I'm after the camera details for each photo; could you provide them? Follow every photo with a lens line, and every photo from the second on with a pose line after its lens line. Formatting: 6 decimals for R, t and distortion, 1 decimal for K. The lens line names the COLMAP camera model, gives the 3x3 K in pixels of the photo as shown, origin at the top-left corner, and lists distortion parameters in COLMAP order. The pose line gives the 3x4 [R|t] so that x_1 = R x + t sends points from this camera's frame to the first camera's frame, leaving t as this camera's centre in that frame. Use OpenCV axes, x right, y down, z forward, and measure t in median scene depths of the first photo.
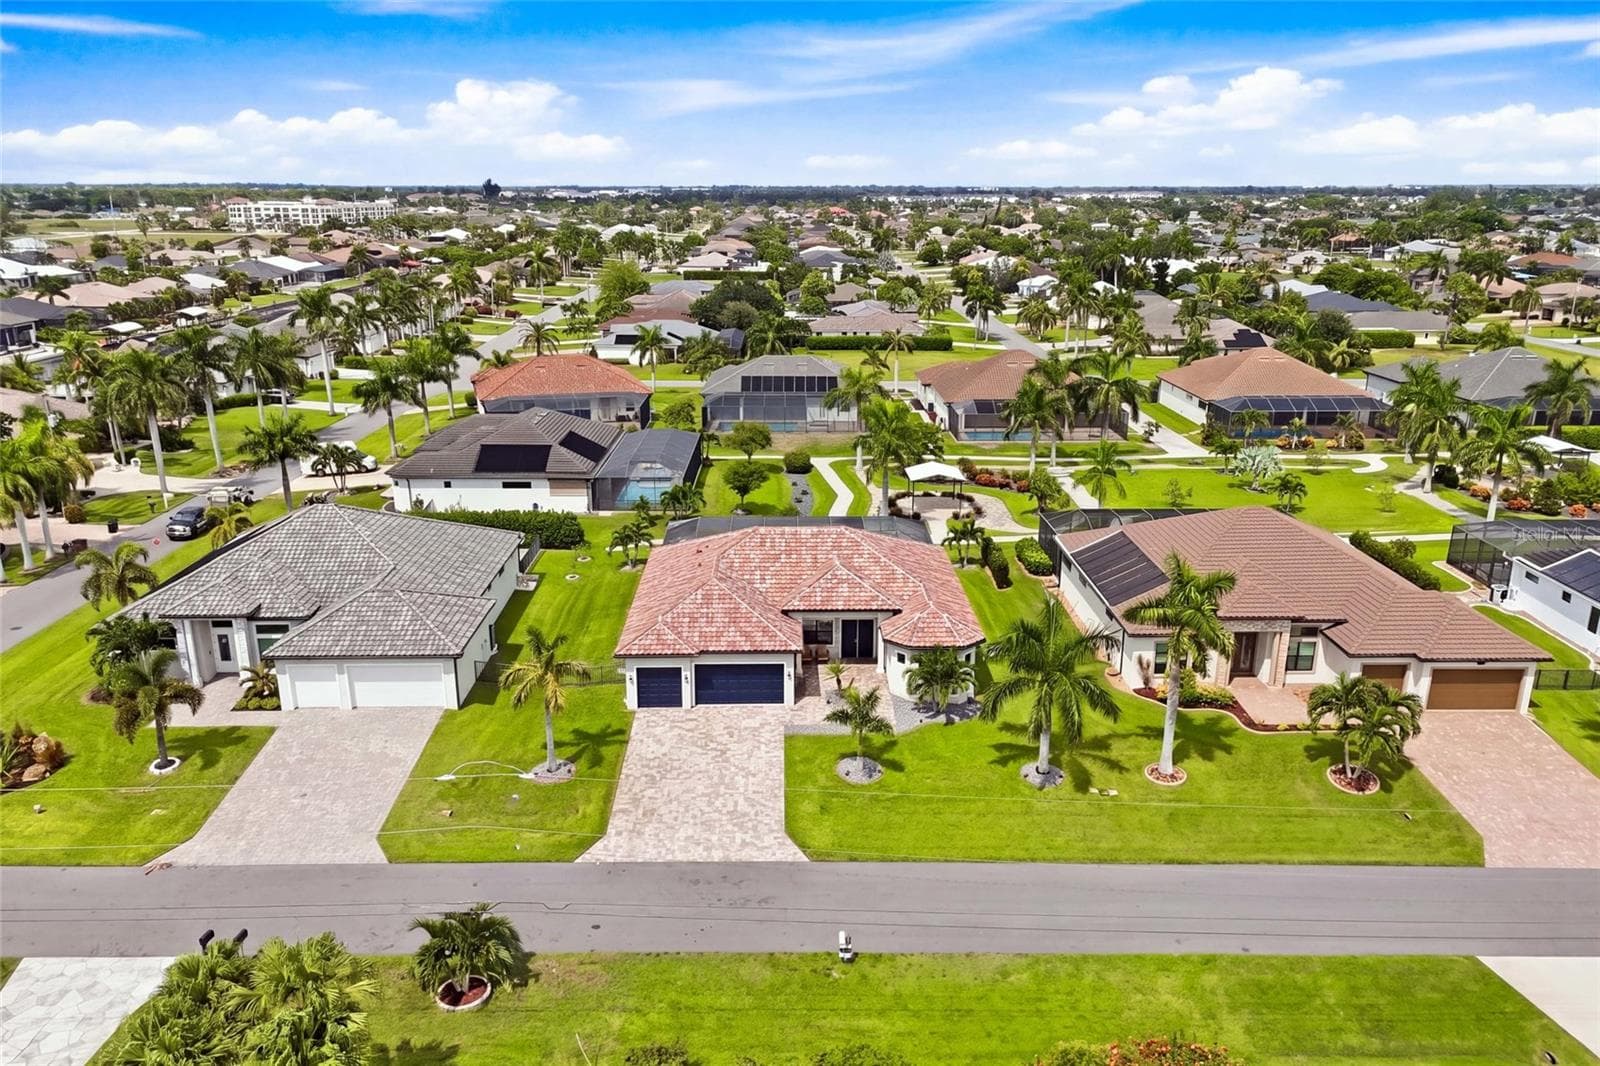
lens RADIAL K [[1190.3, 0, 800.0], [0, 1190.3, 533.0], [0, 0, 1]] dist [0.001660, -0.000232]
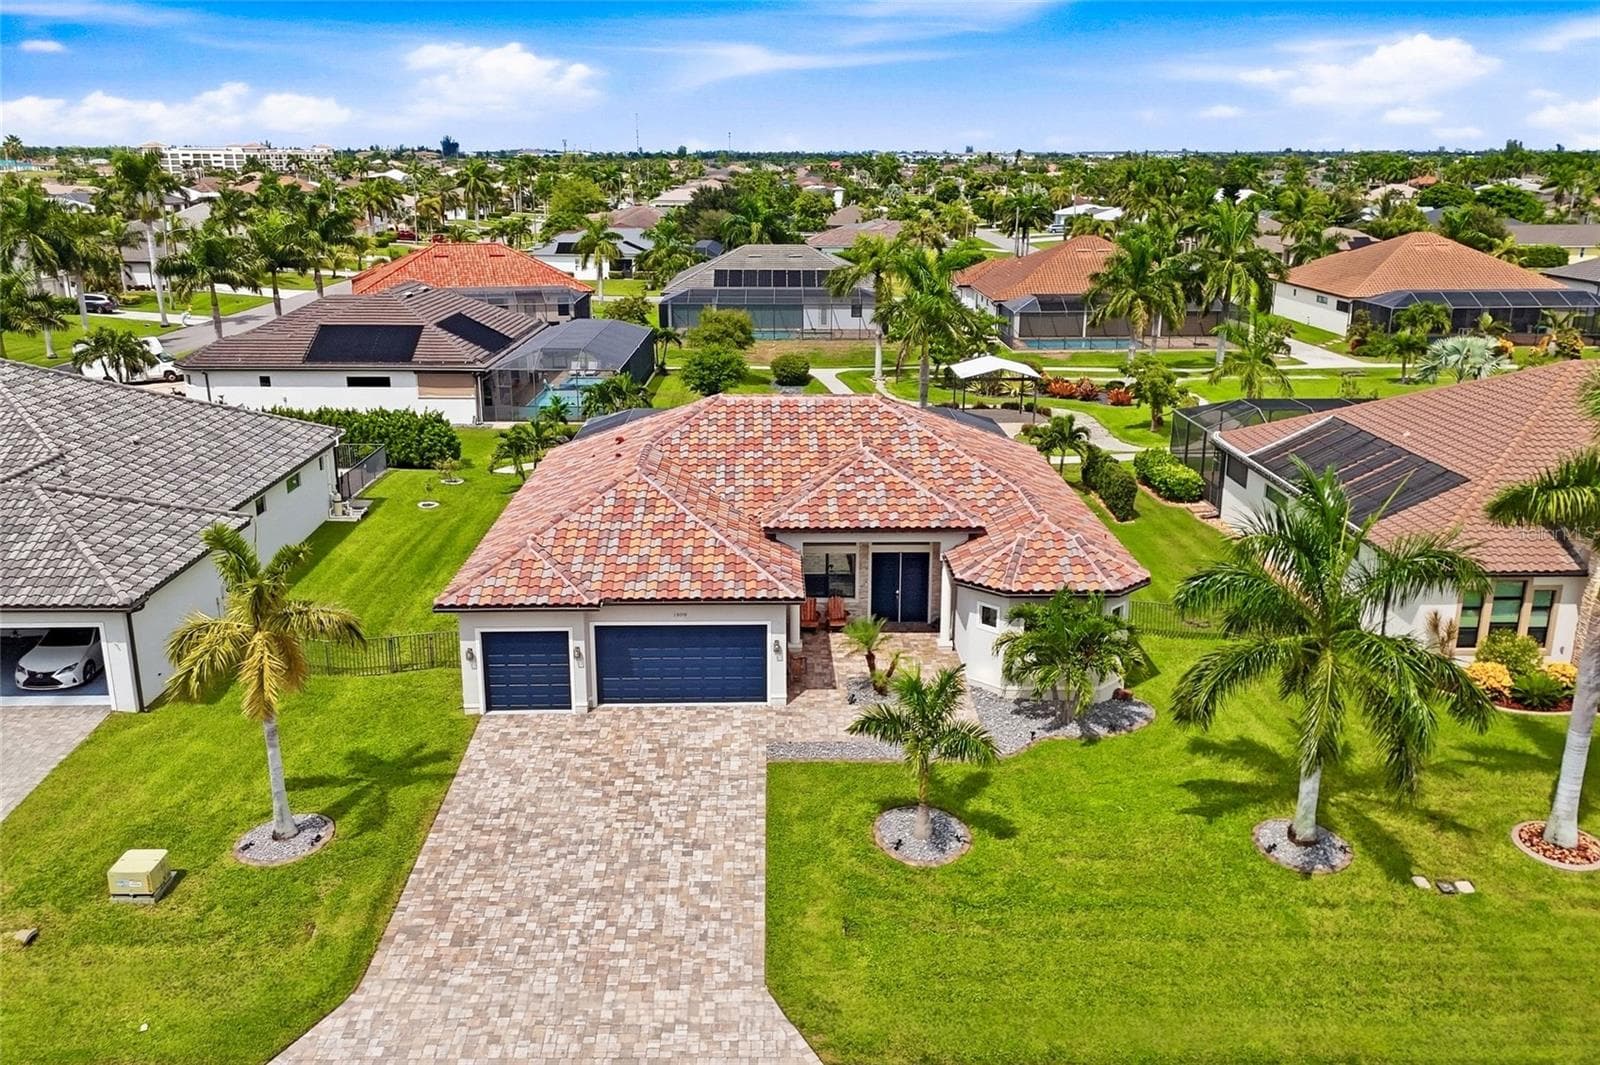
lens RADIAL K [[1314.2, 0, 794.9], [0, 1314.2, 528.0], [0, 0, 1]] dist [0.005870, 0.000632]
pose [[0.999999, -0.000819, 0.000959, -0.001628], [0.000821, 0.999997, -0.002380, 0.068174], [-0.000957, 0.002381, 0.999997, 0.421373]]
